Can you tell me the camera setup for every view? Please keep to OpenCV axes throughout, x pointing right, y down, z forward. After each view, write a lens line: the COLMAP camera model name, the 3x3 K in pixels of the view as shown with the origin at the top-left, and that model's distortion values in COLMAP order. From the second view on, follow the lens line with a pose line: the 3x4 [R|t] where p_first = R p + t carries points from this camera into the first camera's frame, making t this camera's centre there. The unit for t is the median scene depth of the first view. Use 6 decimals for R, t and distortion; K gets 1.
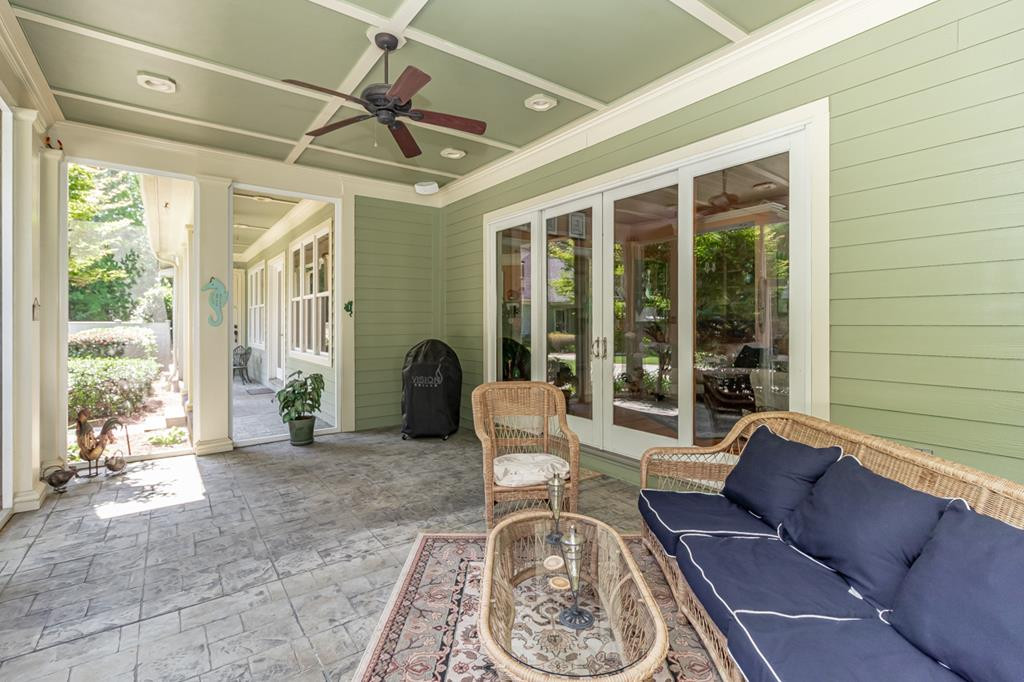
lens RADIAL K [[485.0, 0, 505.9], [0, 485.0, 322.6], [0, 0, 1]] dist [0.004638, 0.004930]
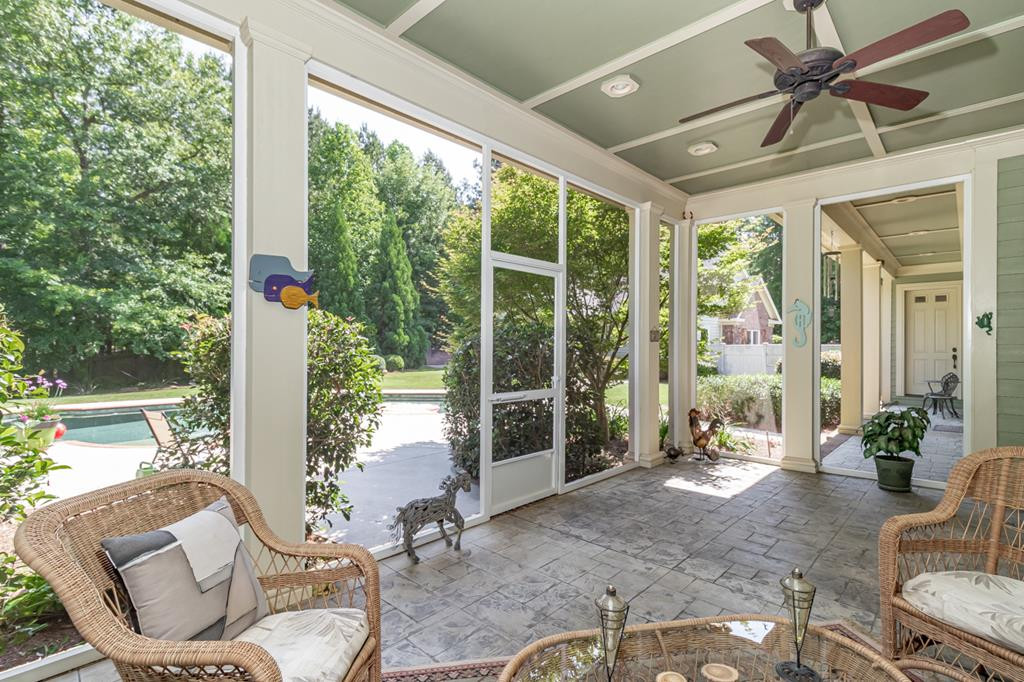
lens RADIAL K [[485.0, 0, 516.0], [0, 485.0, 345.5], [0, 0, 1]] dist [0.004638, 0.004930]
pose [[0.190780, 0.002453, -0.981630, 0.454158], [-0.003539, 0.999992, 0.001811, 0.007294], [0.981626, 0.003128, 0.190788, 0.344673]]
